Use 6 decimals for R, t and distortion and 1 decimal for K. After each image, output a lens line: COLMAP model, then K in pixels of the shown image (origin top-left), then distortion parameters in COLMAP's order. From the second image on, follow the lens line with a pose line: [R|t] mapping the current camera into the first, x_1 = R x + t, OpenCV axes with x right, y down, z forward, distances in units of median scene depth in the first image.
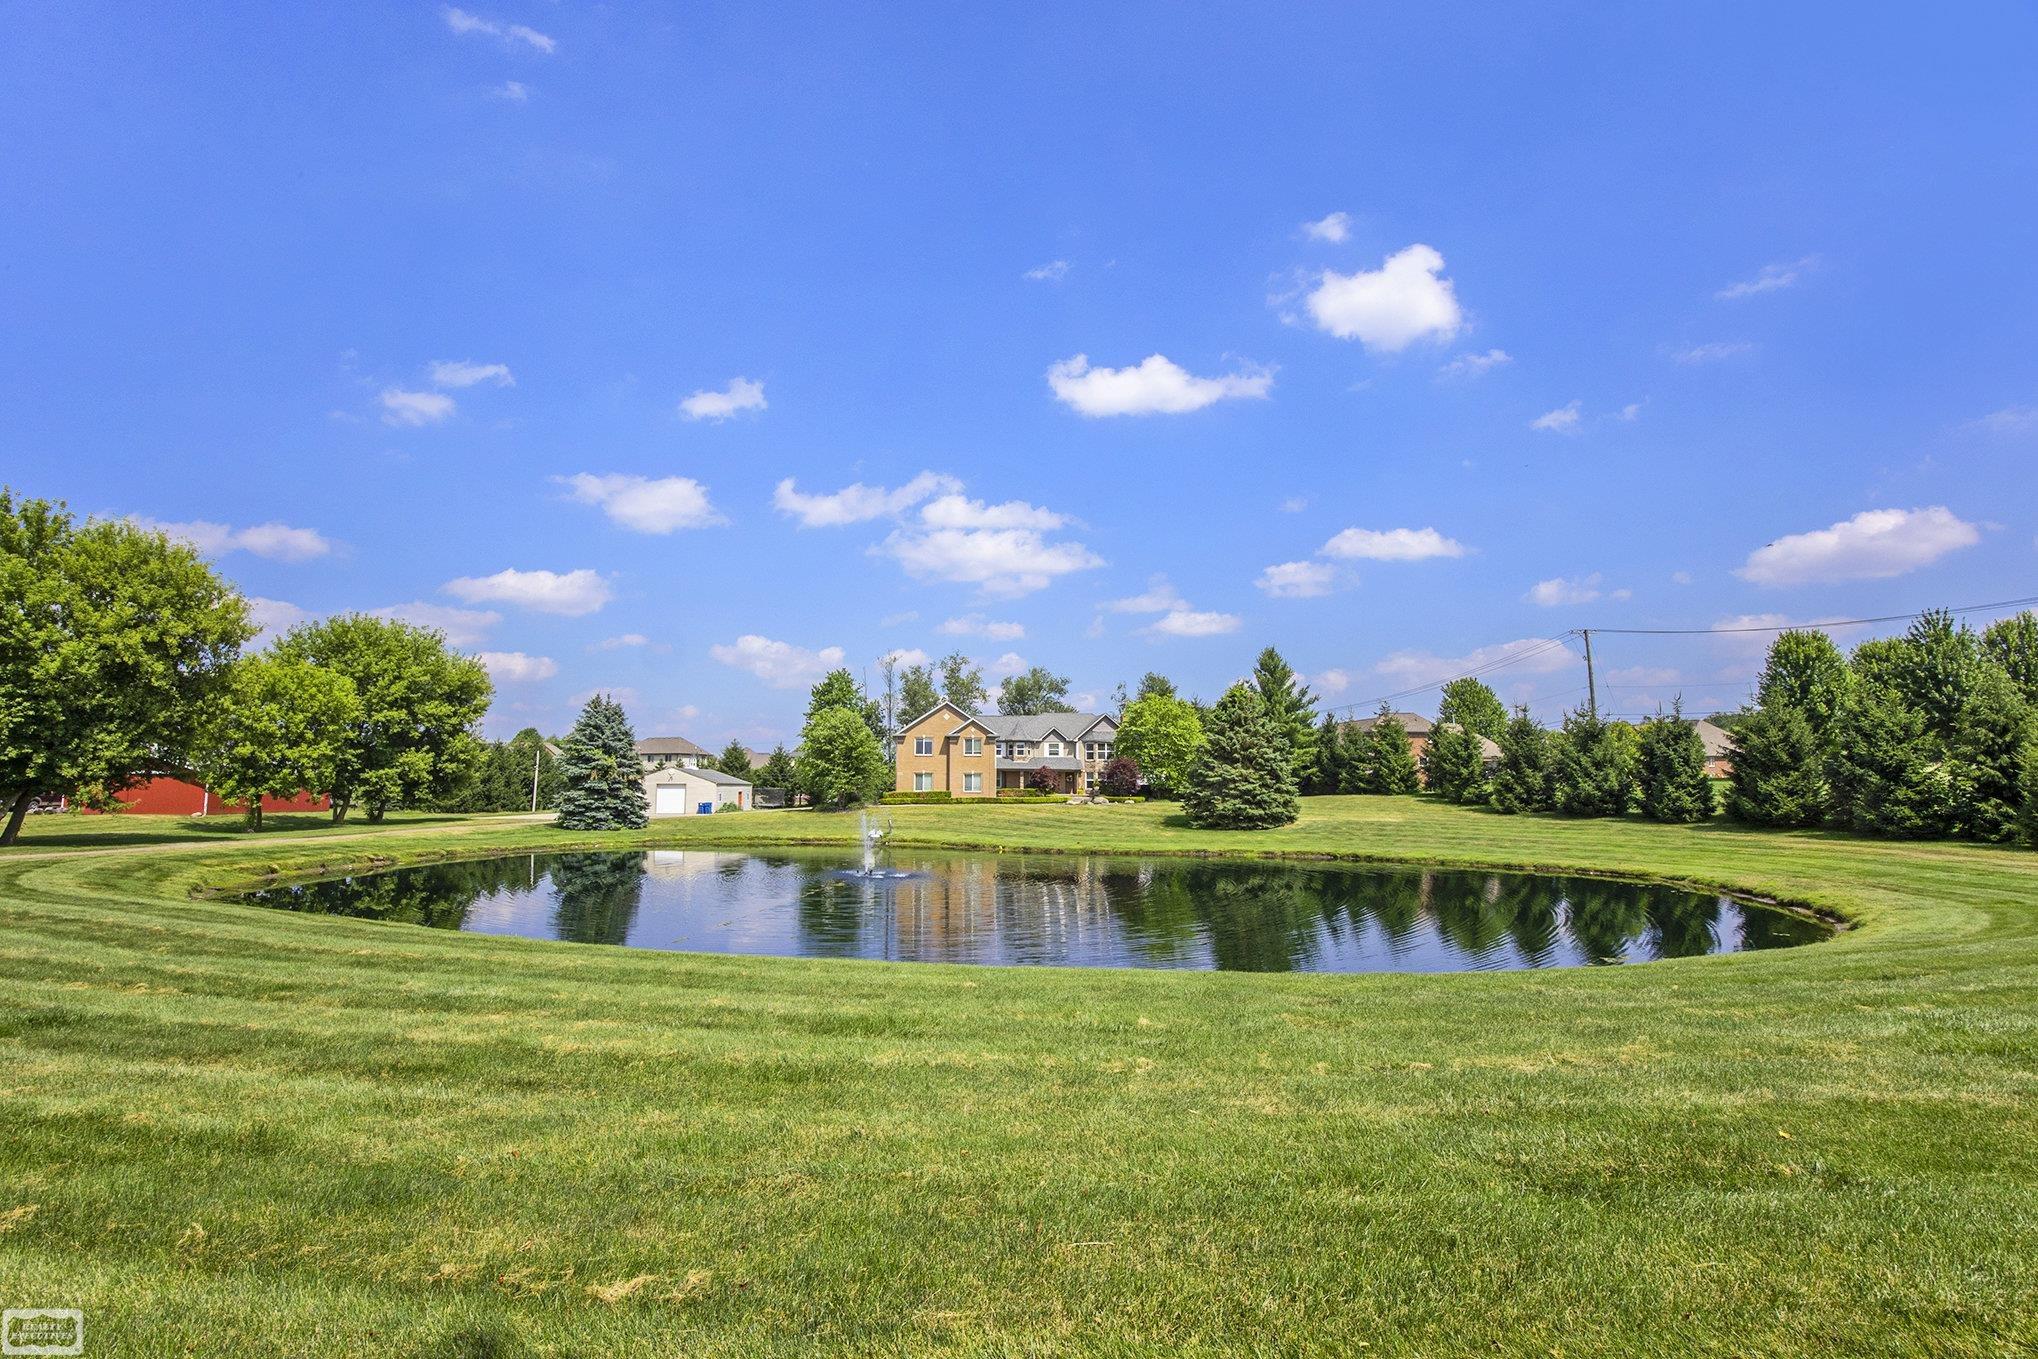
lens RADIAL K [[1013.6, 0, 1019.0], [0, 1013.6, 679.5], [0, 0, 1]] dist [-0.018286, 0.001050]
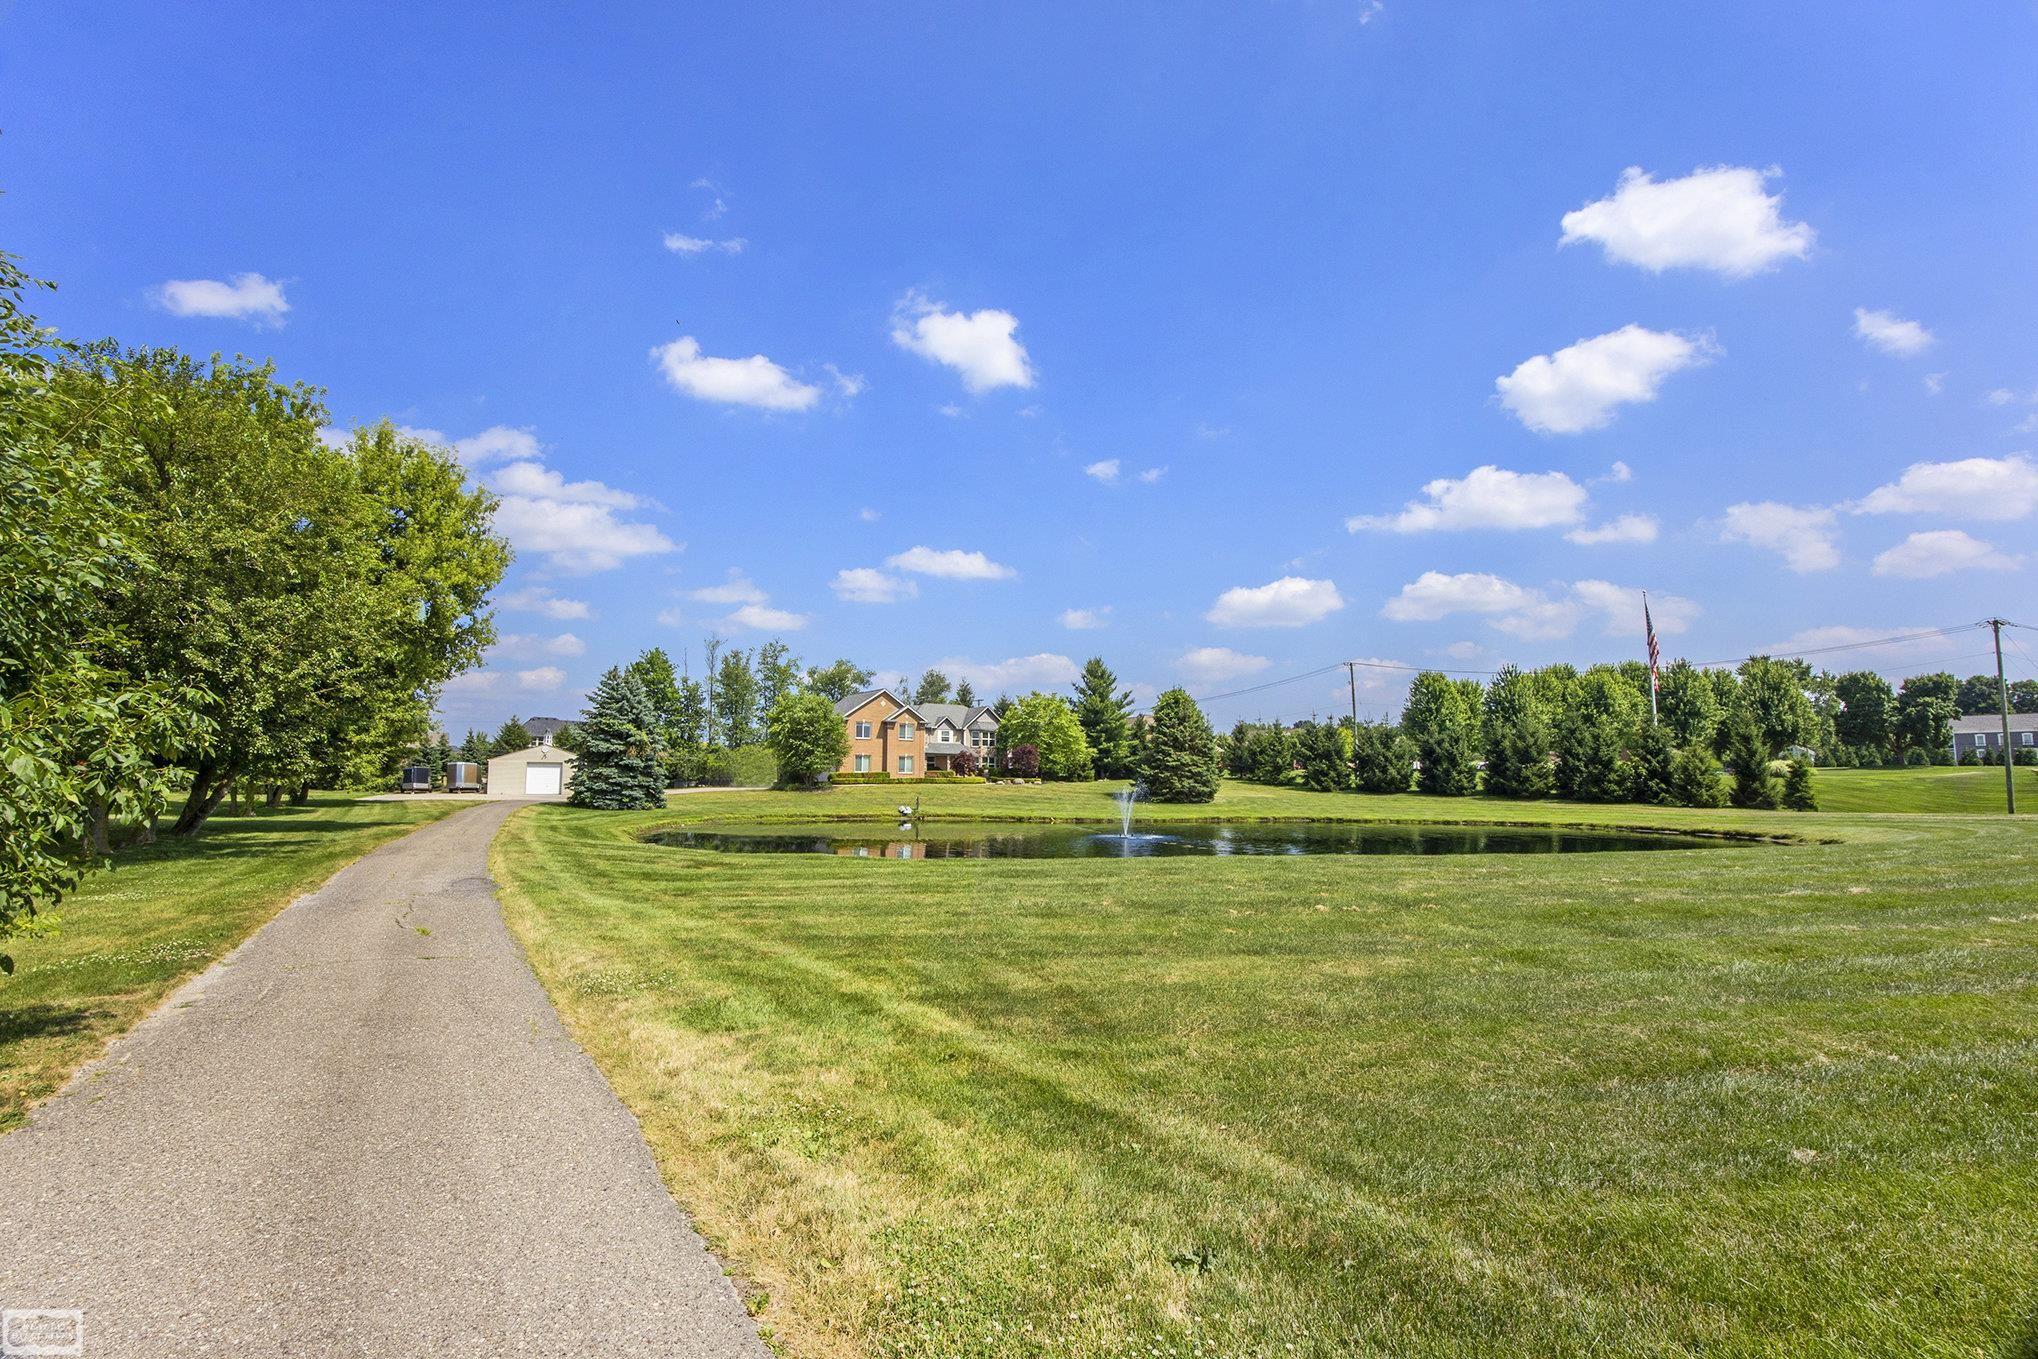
lens RADIAL K [[946.4, 0, 1054.9], [0, 946.4, 734.2], [0, 0, 1]] dist [-0.022517, 0.000044]
pose [[0.874490, 0.027271, 0.484276, -0.399617], [-0.057416, 0.997219, 0.047523, 0.011165], [-0.481633, -0.069364, 0.873624, 0.032465]]
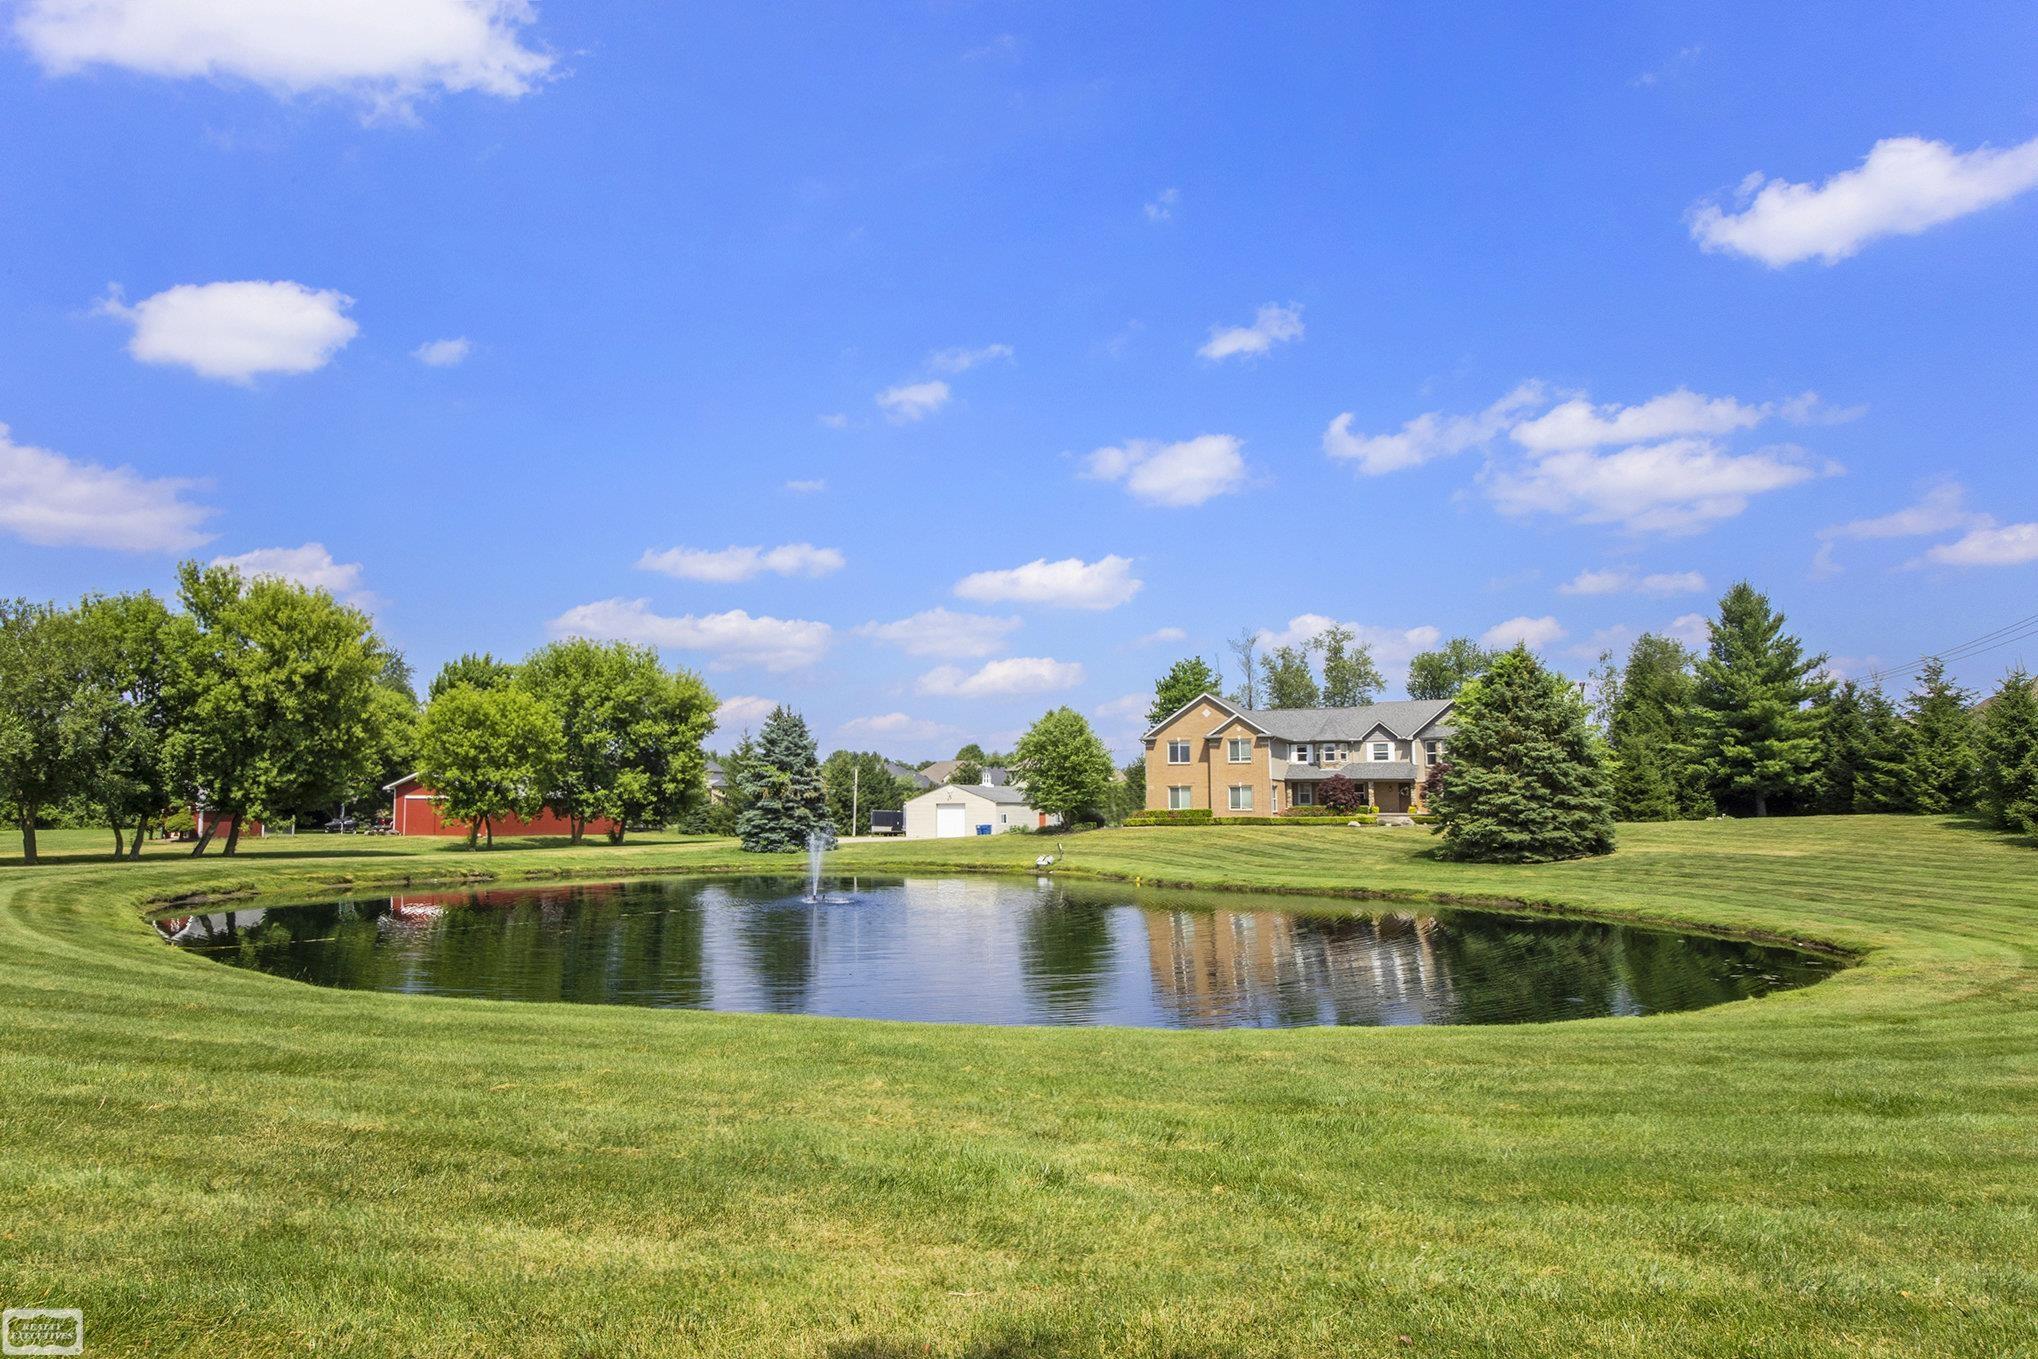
lens RADIAL K [[1273.9, 0, 1019.0], [0, 1273.9, 679.5], [0, 0, 1]] dist [-0.022871, -0.001245]
pose [[0.863427, -0.055596, -0.501400, 0.296477], [0.058136, 0.998253, -0.010575, 0.012835], [0.501112, -0.020018, 0.865151, 0.085250]]
